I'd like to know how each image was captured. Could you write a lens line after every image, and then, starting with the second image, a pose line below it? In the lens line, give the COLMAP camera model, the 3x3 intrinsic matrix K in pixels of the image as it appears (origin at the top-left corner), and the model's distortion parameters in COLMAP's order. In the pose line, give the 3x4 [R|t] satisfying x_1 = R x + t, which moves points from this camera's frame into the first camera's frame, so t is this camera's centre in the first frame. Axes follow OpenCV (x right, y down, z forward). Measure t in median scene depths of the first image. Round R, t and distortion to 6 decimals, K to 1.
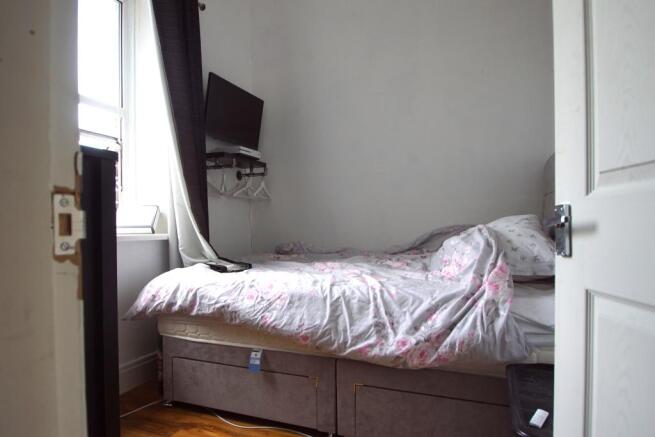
lens RADIAL K [[403.7, 0, 314.3], [0, 403.7, 233.9], [0, 0, 1]] dist [-0.031139, -0.001532]
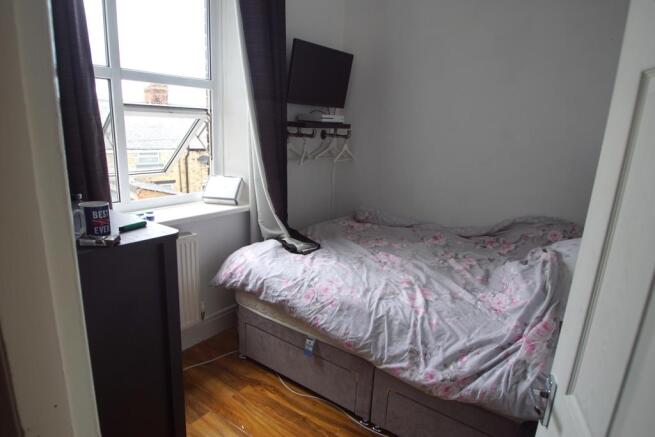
lens RADIAL K [[403.7, 0, 314.3], [0, 403.7, 233.9], [0, 0, 1]] dist [-0.031139, -0.001532]
pose [[0.964672, 0.115777, -0.236649, 0.110783], [-0.053028, 0.965208, 0.256051, -0.312443], [0.258060, -0.234456, 0.937249, -0.009429]]
